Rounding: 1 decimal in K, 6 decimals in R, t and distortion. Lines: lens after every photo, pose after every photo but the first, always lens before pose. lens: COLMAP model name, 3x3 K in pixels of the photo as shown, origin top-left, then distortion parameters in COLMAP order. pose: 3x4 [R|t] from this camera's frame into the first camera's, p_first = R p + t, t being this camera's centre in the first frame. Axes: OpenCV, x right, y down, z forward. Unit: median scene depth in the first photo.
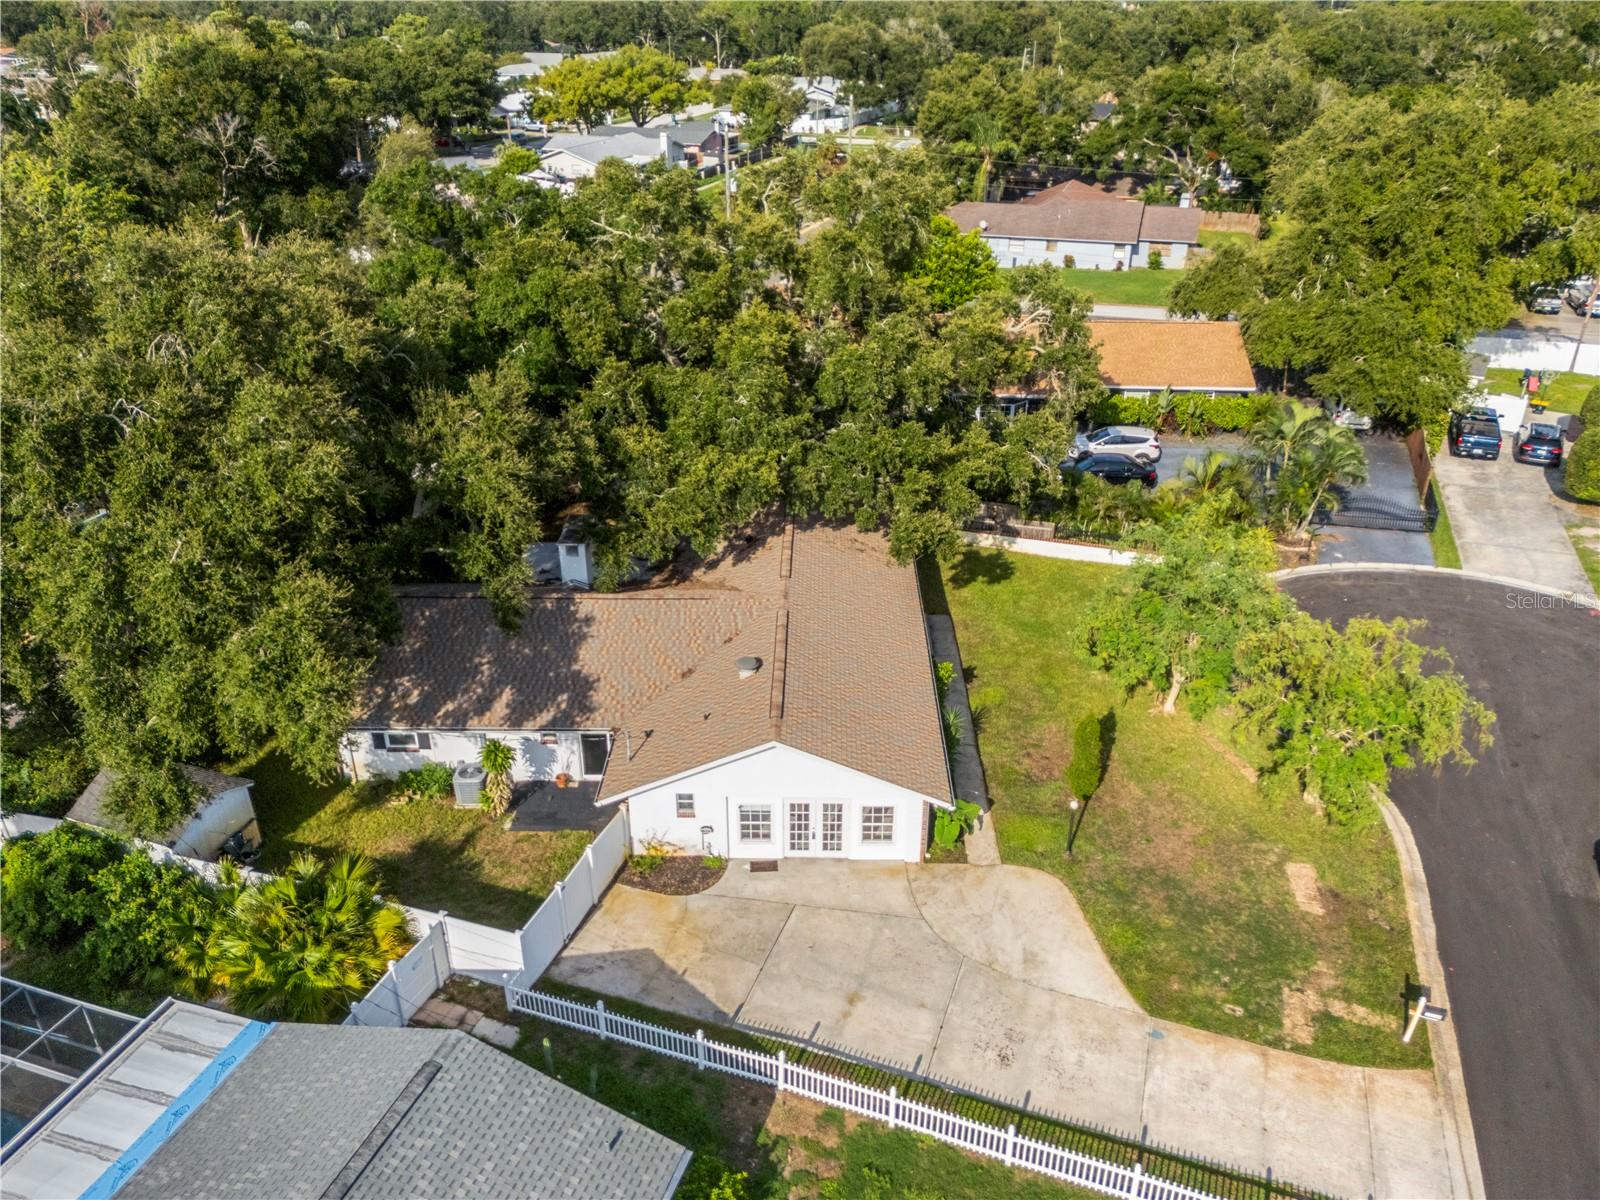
lens RADIAL K [[1134.7, 0, 800.0], [0, 1134.7, 600.0], [0, 0, 1]] dist [0.065392, -0.042978]
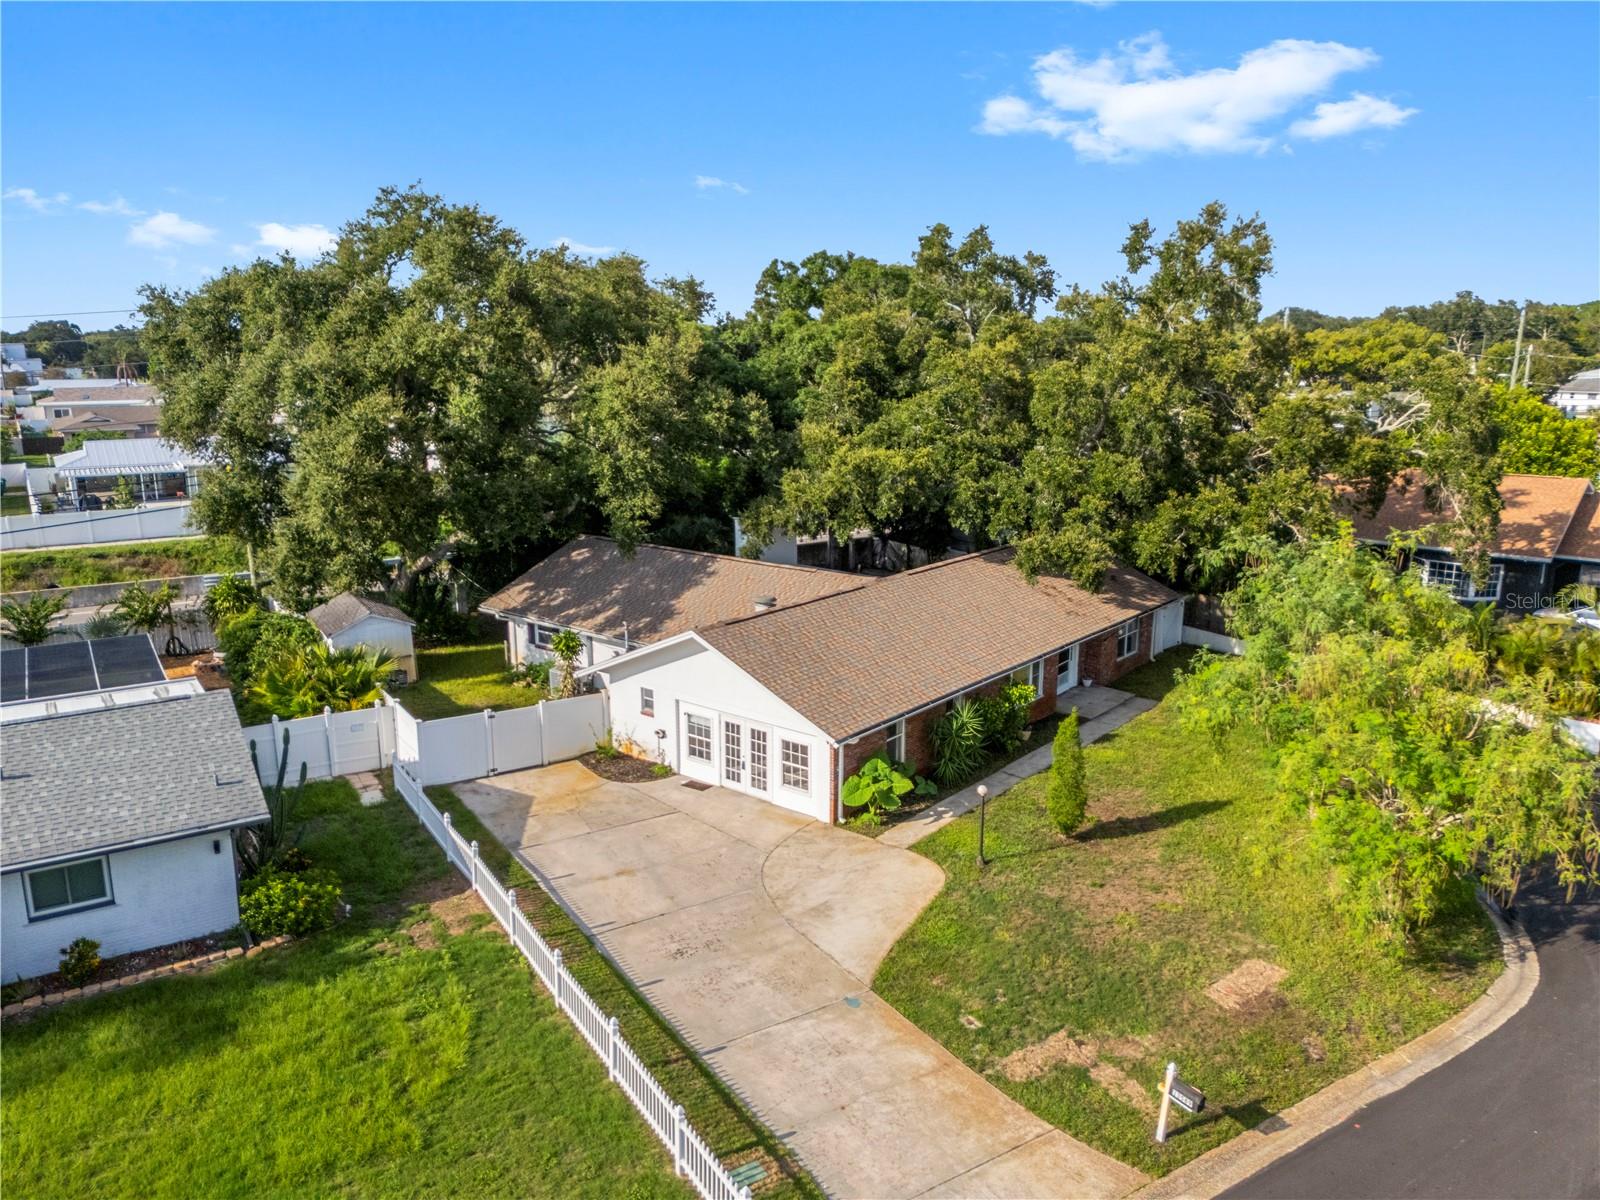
lens RADIAL K [[1134.7, 0, 800.0], [0, 1134.7, 600.0], [0, 0, 1]] dist [0.065392, -0.042978]
pose [[0.796397, 0.142335, -0.587786, 0.588029], [-0.278377, 0.949103, -0.147346, 0.203975], [0.536897, 0.280972, 0.795485, 0.238001]]
